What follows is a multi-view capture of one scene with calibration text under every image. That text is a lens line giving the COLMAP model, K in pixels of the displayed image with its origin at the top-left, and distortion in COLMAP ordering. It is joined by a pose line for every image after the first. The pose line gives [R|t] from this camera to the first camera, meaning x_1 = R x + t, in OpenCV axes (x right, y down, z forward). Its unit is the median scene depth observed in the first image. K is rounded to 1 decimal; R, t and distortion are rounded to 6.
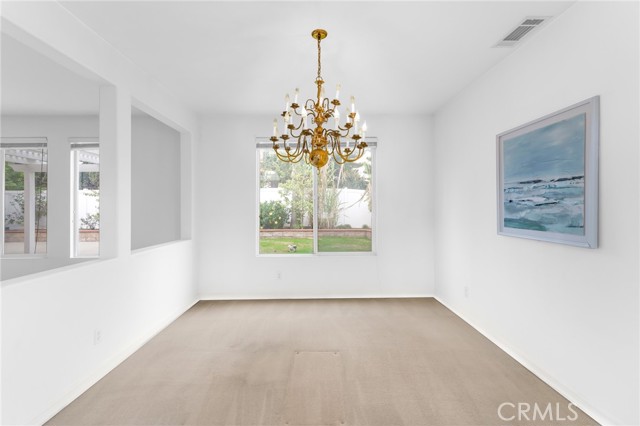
lens RADIAL K [[291.9, 0, 319.8], [0, 291.9, 207.1], [0, 0, 1]] dist [0.000583, 0.000635]
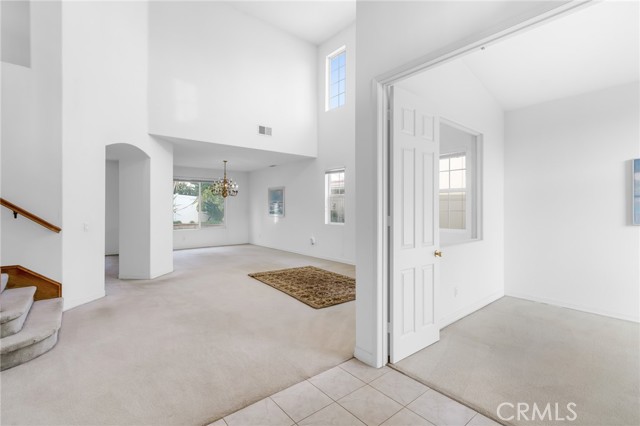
lens RADIAL K [[291.9, 0, 319.8], [0, 291.9, 207.1], [0, 0, 1]] dist [0.000583, 0.000635]
pose [[0.775276, 0.007449, 0.631578, -1.262977], [-0.004285, 0.999969, -0.006534, 0.004913], [-0.631608, 0.002359, 0.775285, -2.364008]]
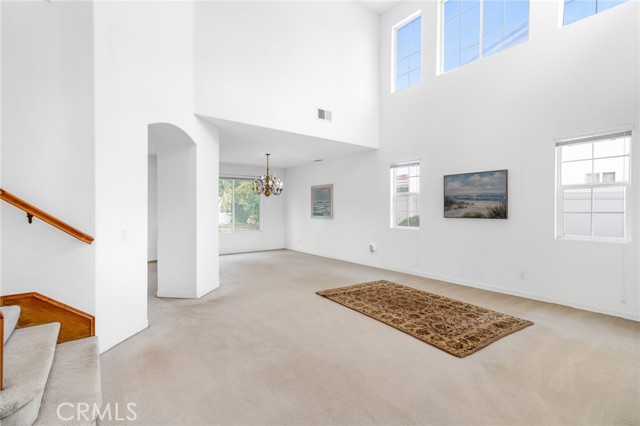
lens RADIAL K [[292.4, 0, 318.4], [0, 292.4, 210.2], [0, 0, 1]] dist [0.002205, 0.000719]
pose [[0.797764, 0.004004, 0.602956, -1.334384], [-0.005397, 0.999985, 0.000501, 0.007247], [-0.602945, -0.003654, 0.797774, -1.695764]]
